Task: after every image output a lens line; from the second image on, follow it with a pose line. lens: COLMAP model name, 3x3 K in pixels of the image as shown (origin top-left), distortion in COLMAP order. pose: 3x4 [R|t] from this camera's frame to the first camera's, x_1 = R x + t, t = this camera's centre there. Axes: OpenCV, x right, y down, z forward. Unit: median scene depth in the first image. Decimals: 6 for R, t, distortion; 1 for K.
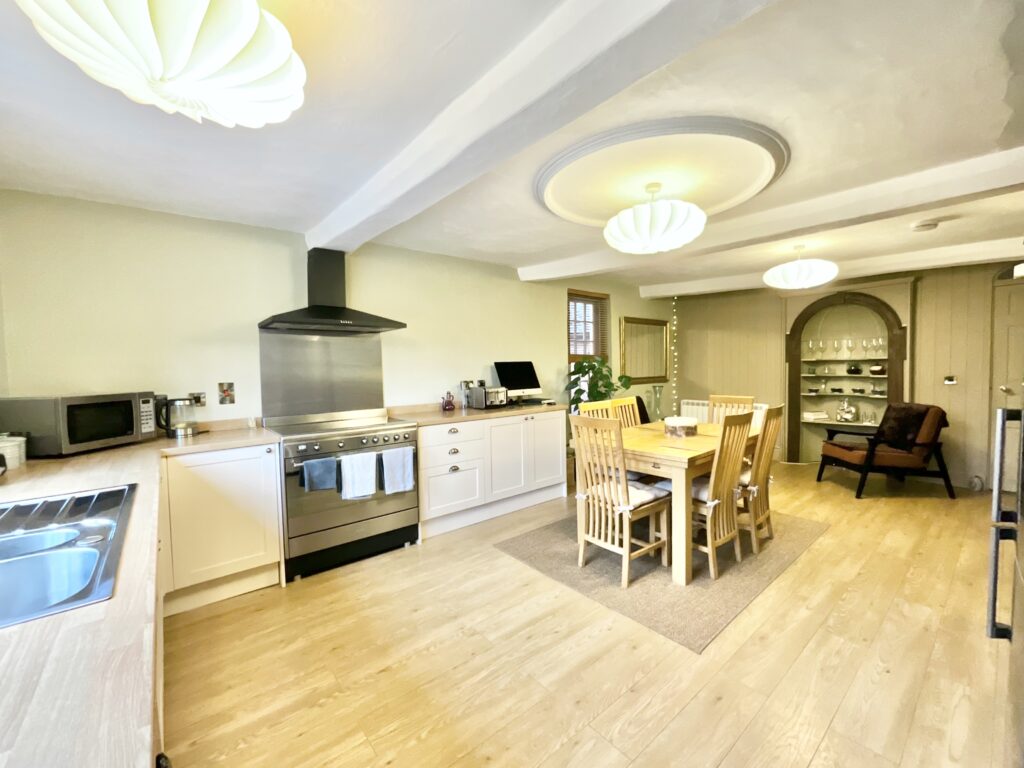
lens RADIAL K [[417.7, 0, 510.9], [0, 417.7, 385.7], [0, 0, 1]] dist [-0.002739, 0.000091]
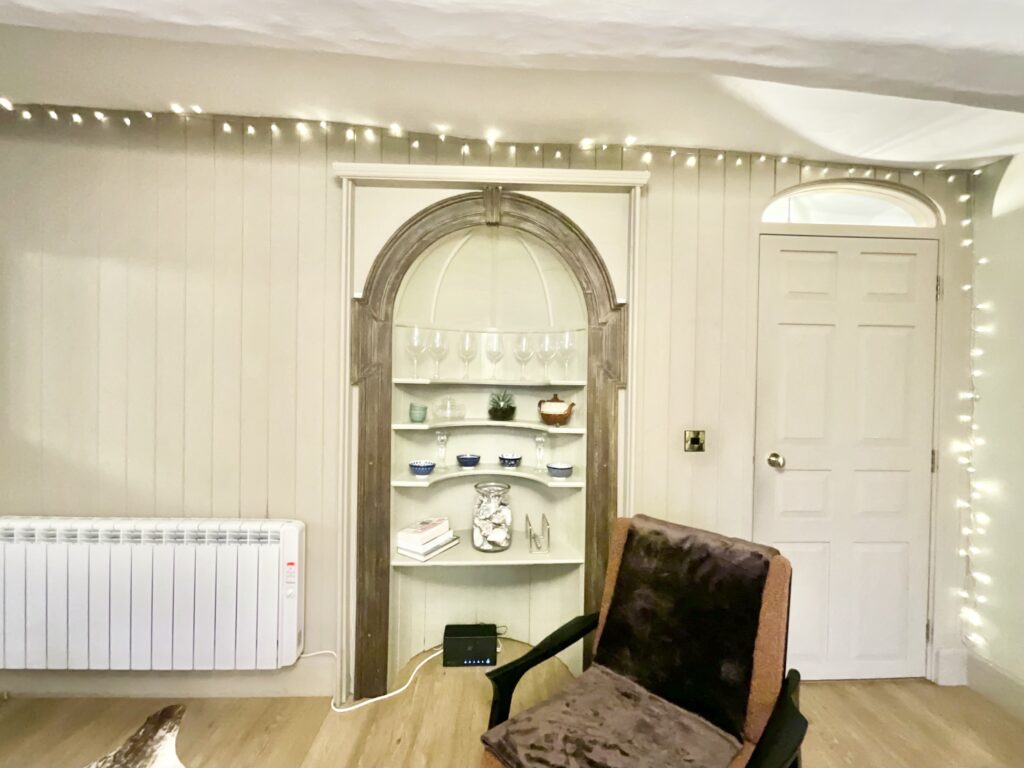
lens RADIAL K [[417.7, 0, 510.9], [0, 417.7, 385.7], [0, 0, 1]] dist [-0.002739, 0.000091]
pose [[0.611840, 0.020883, 0.790706, 0.637674], [0.007553, 0.999452, -0.032241, -0.059930], [-0.790946, 0.025698, 0.611346, 0.936320]]
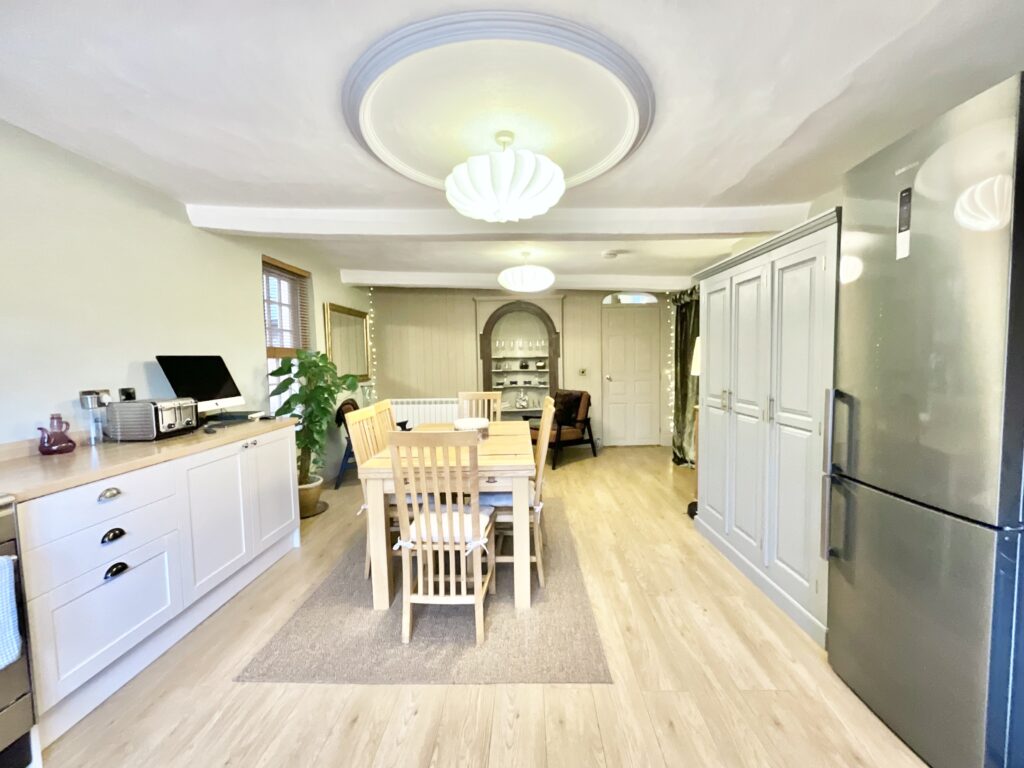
lens RADIAL K [[419.1, 0, 512.0], [0, 419.1, 384.0], [0, 0, 1]] dist [0.001624, 0.000399]
pose [[0.660712, -0.039777, 0.749585, -0.159384], [0.040487, 0.999030, 0.017327, -0.008351], [-0.749547, 0.018900, 0.661681, 0.266240]]
